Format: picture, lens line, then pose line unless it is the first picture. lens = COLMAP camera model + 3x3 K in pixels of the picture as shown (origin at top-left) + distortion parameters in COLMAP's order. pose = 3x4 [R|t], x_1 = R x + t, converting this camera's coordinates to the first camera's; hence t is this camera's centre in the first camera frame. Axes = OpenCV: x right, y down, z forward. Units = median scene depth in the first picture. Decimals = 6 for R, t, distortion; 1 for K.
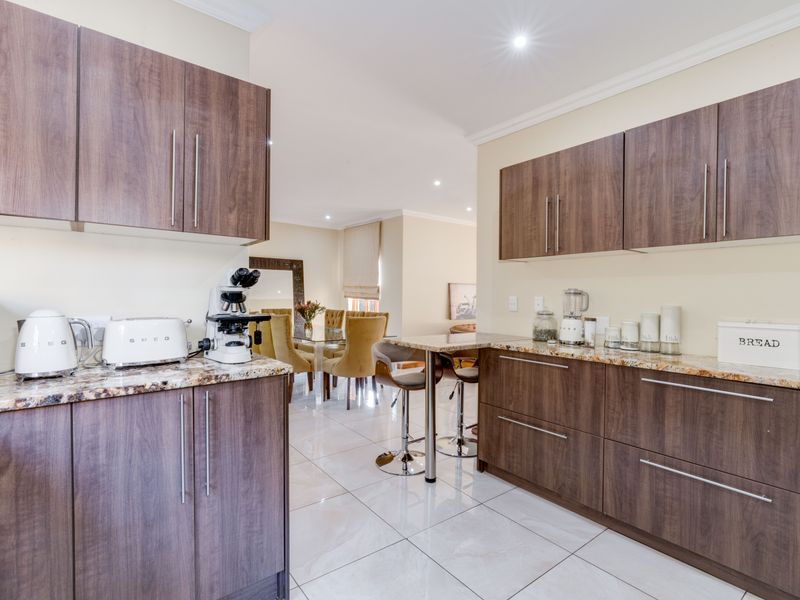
lens RADIAL K [[403.6, 0, 400.4], [0, 403.6, 297.4], [0, 0, 1]] dist [0.000229, 0.000133]
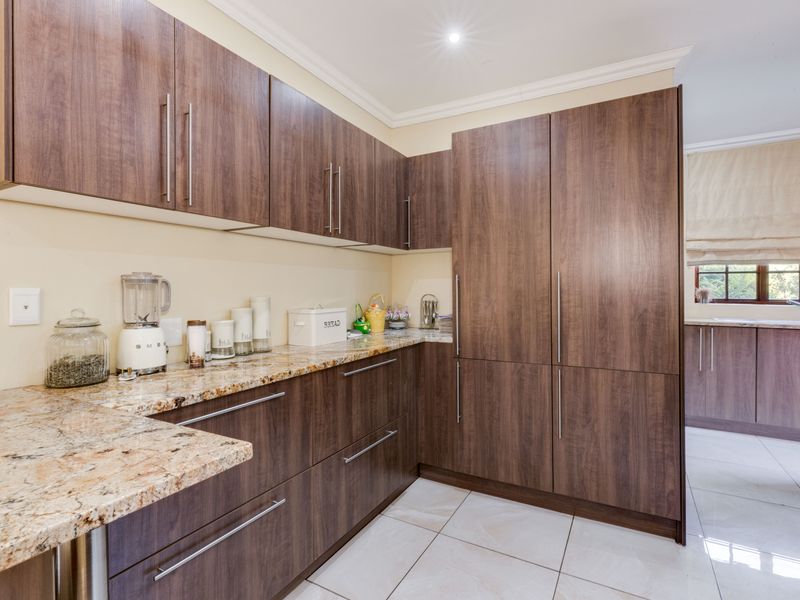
lens RADIAL K [[399.8, 0, 398.4], [0, 399.8, 290.9], [0, 0, 1]] dist [0.001183, 0.000251]
pose [[-0.384889, -0.009324, 0.922916, -0.252592], [0.005183, 0.999911, 0.012263, -0.002016], [-0.922948, 0.009503, -0.384807, 1.046096]]
